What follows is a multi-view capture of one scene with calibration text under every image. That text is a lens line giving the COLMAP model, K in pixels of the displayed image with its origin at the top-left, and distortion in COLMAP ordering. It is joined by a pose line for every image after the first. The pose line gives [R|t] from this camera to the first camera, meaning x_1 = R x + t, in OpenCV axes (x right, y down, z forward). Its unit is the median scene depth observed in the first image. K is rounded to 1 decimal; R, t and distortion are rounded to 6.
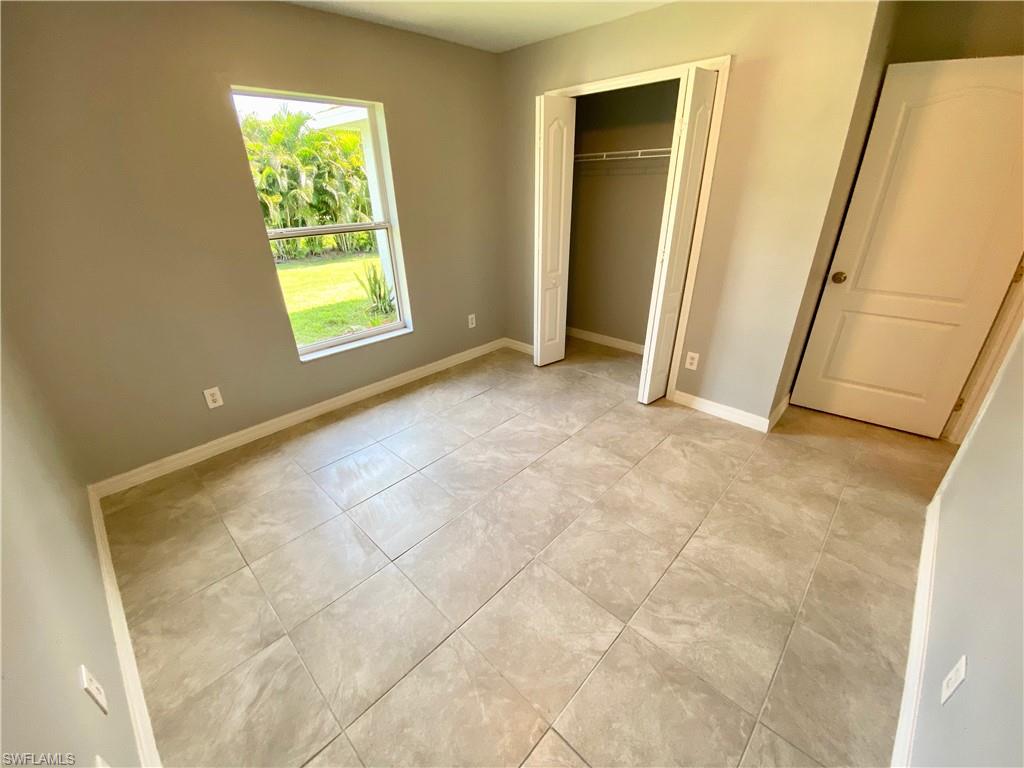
lens RADIAL K [[418.9, 0, 506.9], [0, 418.9, 384.6], [0, 0, 1]] dist [0.029026, -0.025116]
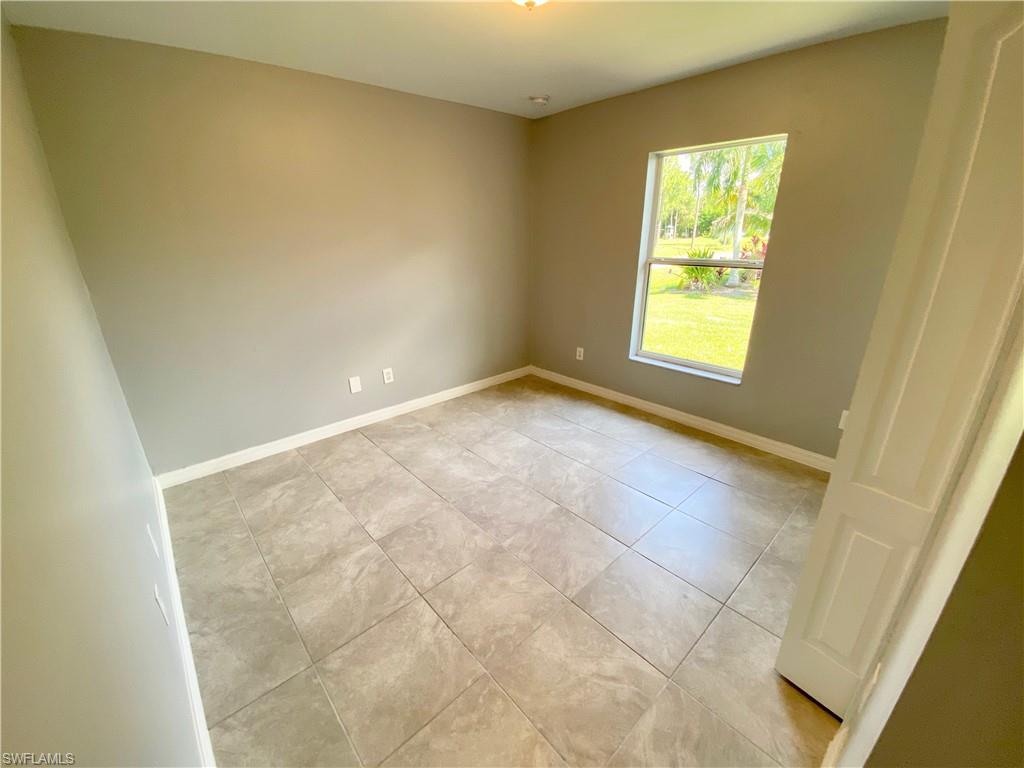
lens RADIAL K [[418.9, 0, 506.9], [0, 418.9, 384.6], [0, 0, 1]] dist [0.029026, -0.025116]
pose [[-0.081464, 0.362509, -0.928413, 1.045119], [-0.419597, 0.832463, 0.361862, -0.408478], [0.904048, 0.419038, 0.084291, 0.836320]]
